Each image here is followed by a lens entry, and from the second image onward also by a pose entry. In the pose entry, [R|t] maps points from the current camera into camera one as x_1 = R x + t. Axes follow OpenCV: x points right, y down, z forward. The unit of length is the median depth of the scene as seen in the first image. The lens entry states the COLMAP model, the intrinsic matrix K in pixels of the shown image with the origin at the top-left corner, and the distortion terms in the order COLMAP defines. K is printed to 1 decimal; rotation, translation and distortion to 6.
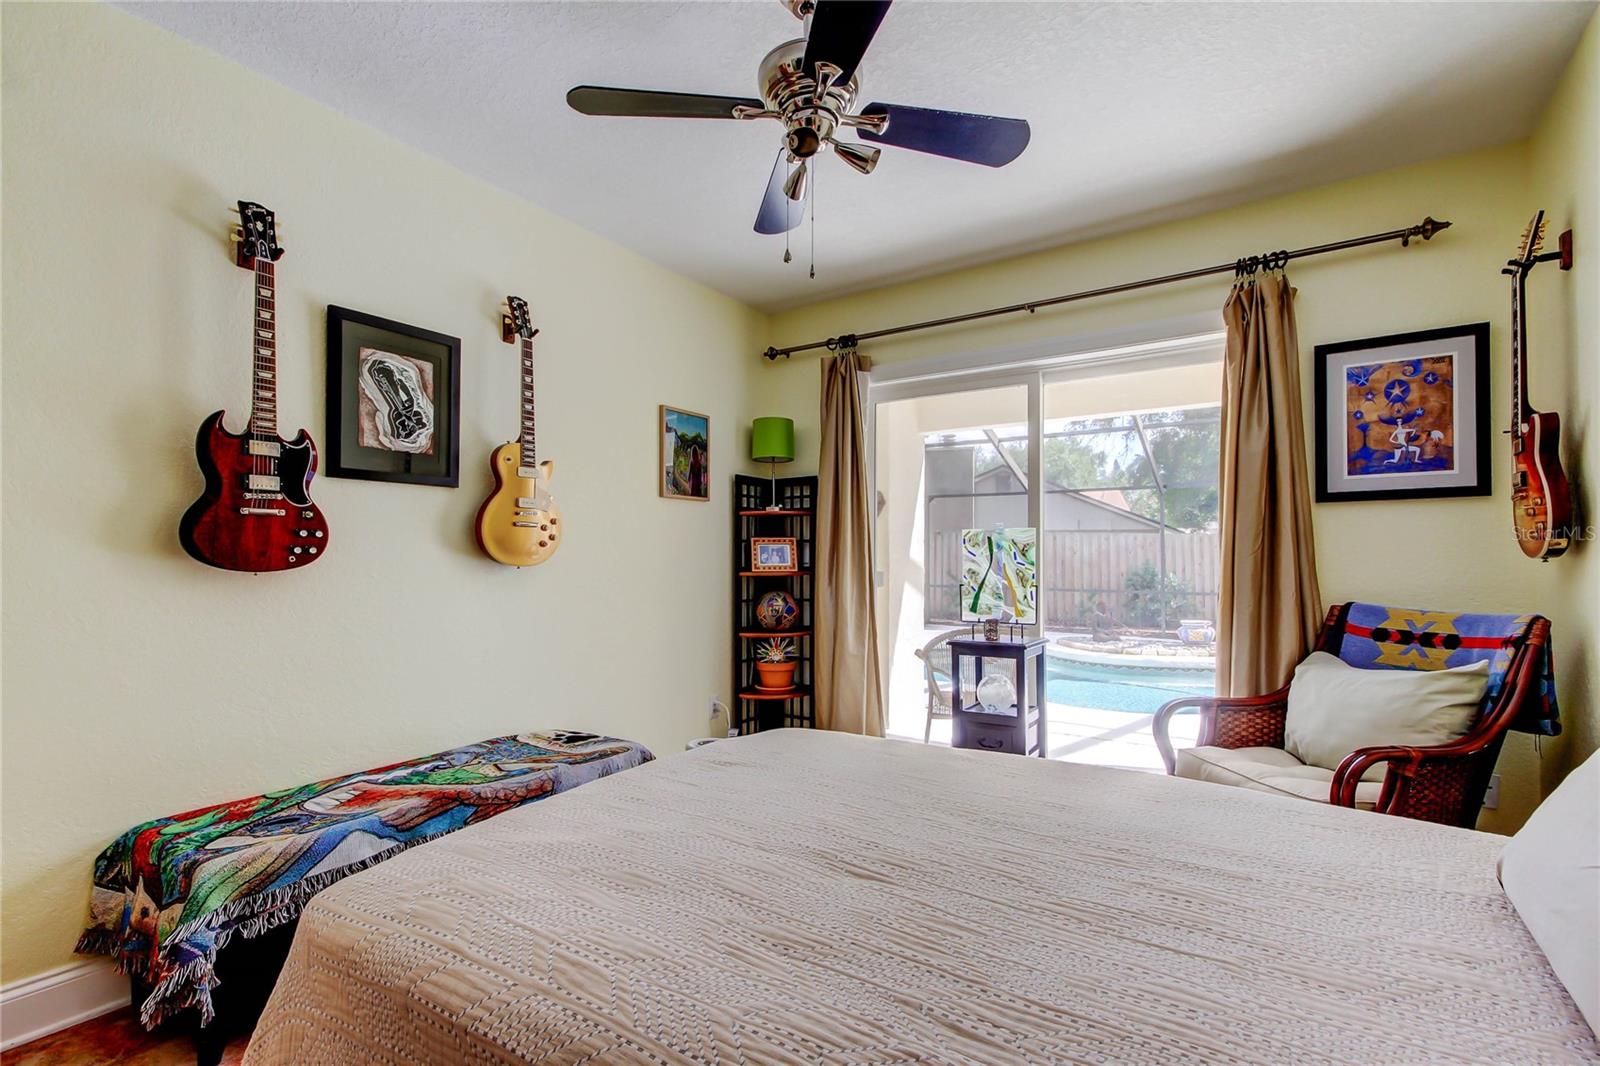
lens RADIAL K [[723.8, 0, 823.8], [0, 723.8, 549.9], [0, 0, 1]] dist [0.004788, 0.000008]
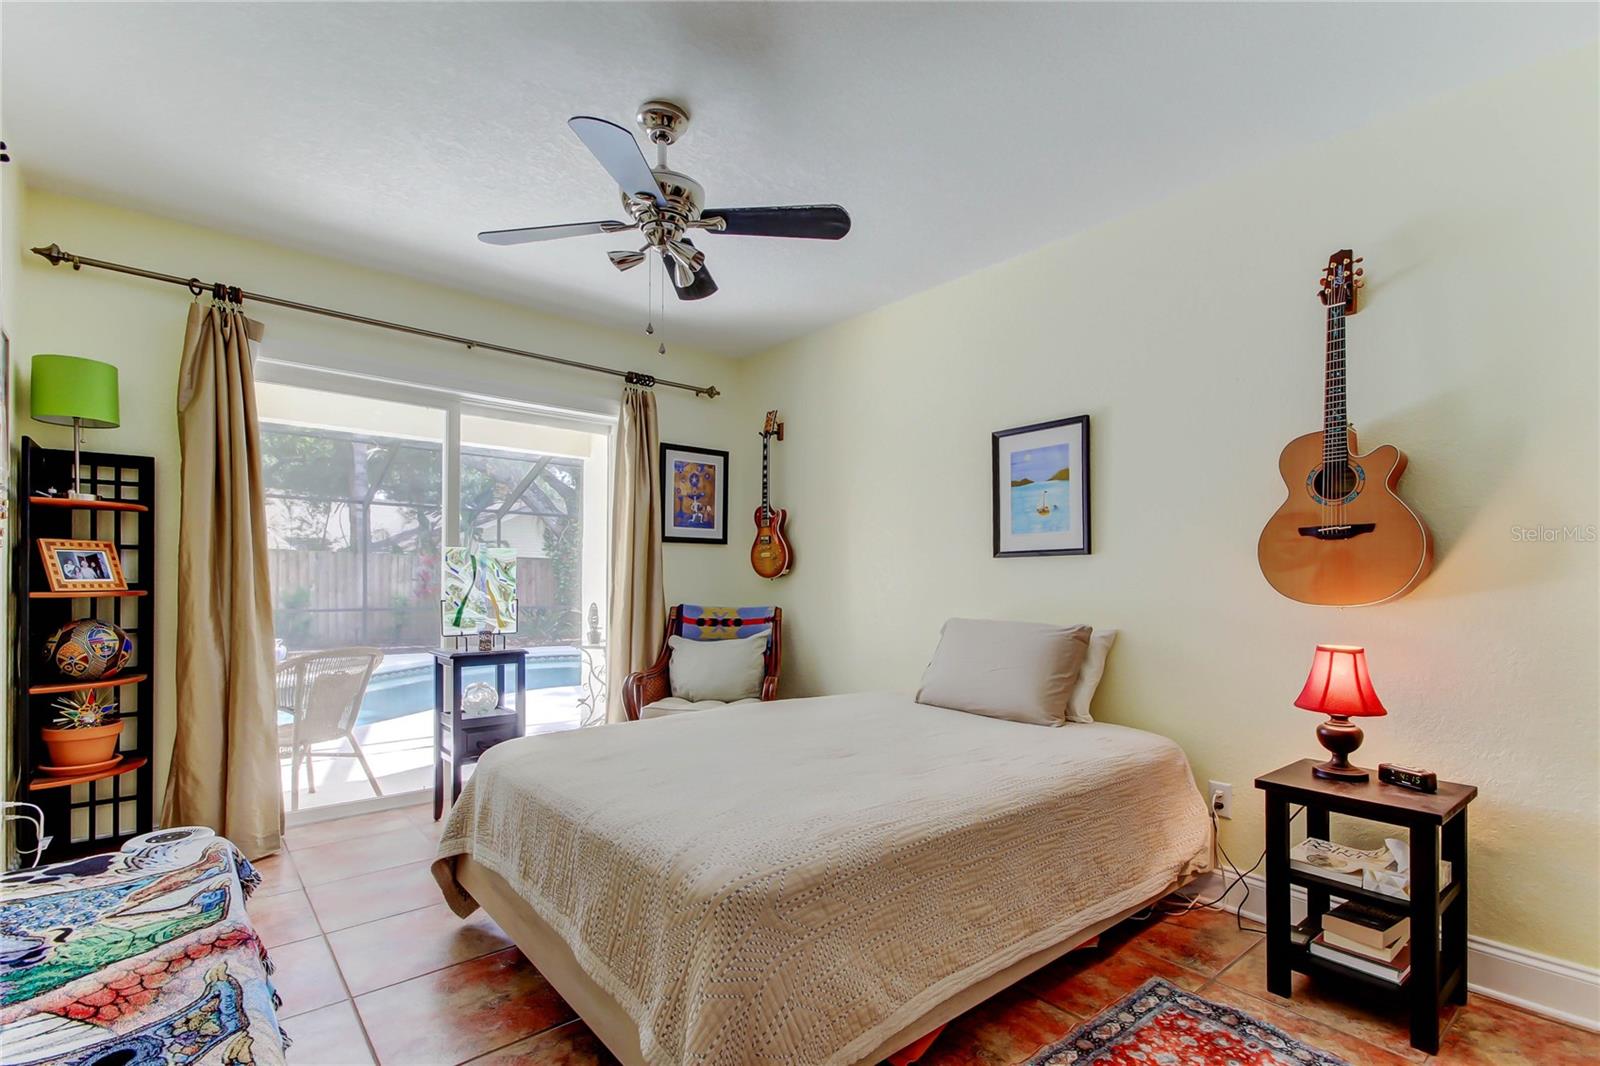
lens RADIAL K [[750.9, 0, 791.9], [0, 750.9, 564.9], [0, 0, 1]] dist [0.002410, -0.000532]
pose [[0.284631, 0.020319, 0.958422, -0.820840], [-0.022983, 0.999633, -0.014367, 0.001564], [-0.958361, -0.017938, 0.284994, 0.266564]]
